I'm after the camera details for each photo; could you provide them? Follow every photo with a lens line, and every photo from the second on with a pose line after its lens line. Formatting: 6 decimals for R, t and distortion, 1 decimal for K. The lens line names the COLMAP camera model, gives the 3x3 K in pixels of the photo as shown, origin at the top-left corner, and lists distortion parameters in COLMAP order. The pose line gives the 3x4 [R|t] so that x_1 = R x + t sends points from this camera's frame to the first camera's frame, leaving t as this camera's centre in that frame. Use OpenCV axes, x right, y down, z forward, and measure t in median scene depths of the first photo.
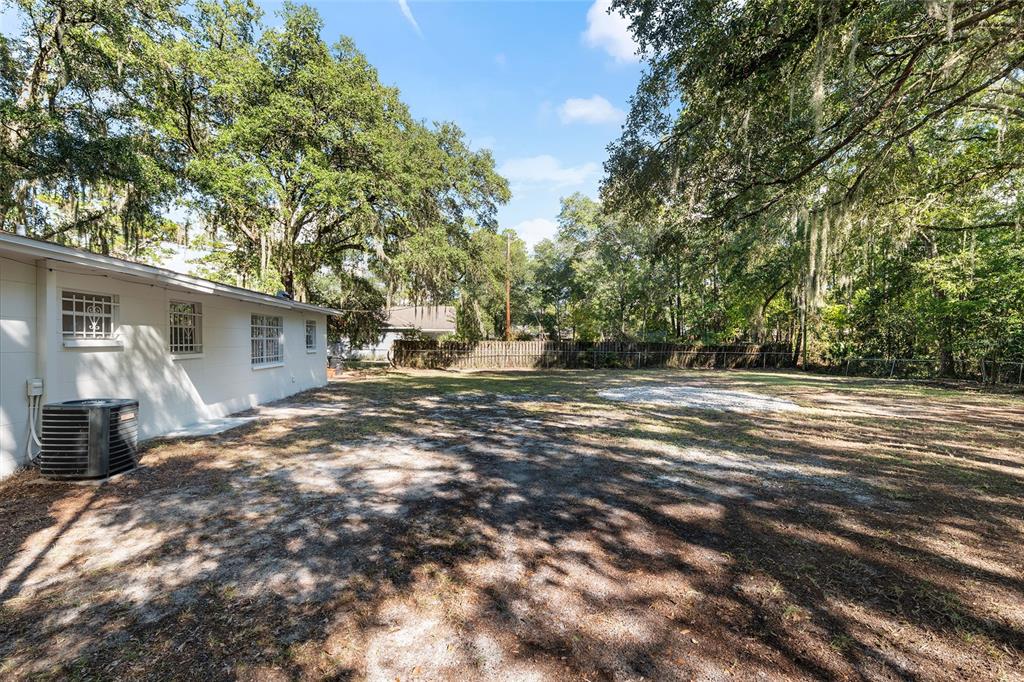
lens RADIAL K [[436.4, 0, 512.2], [0, 436.4, 341.8], [0, 0, 1]] dist [-0.004472, -0.000372]
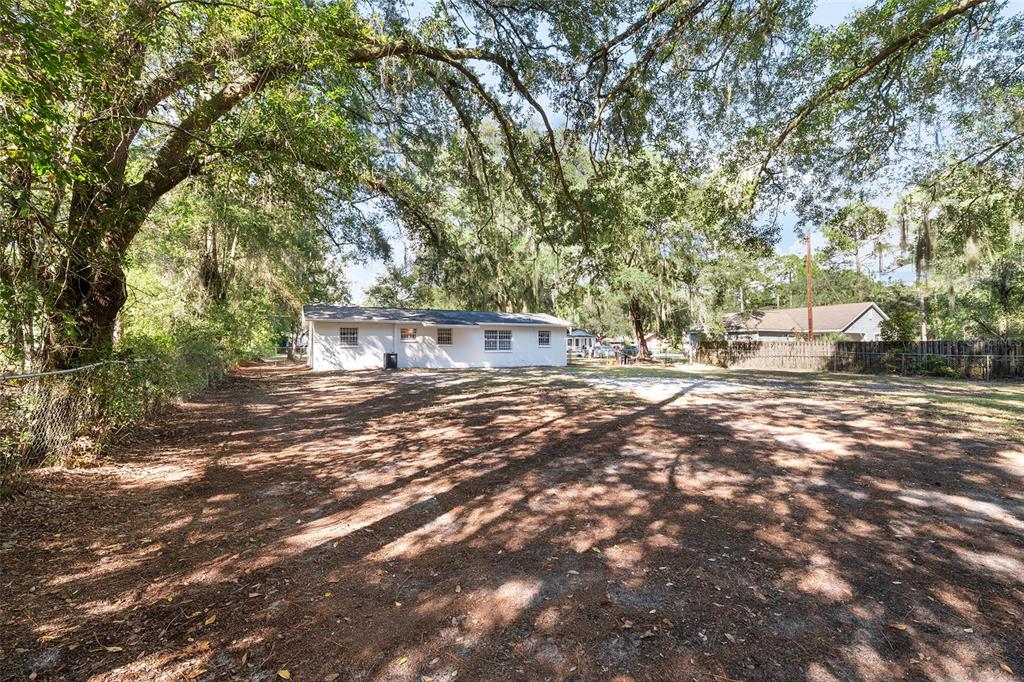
lens RADIAL K [[436.4, 0, 512.7], [0, 436.4, 345.1], [0, 0, 1]] dist [-0.004472, -0.000372]
pose [[0.382743, -0.018938, -0.923661, 2.546842], [0.006541, 0.999820, -0.017789, 0.097194], [0.923832, 0.000767, 0.382798, 0.262637]]
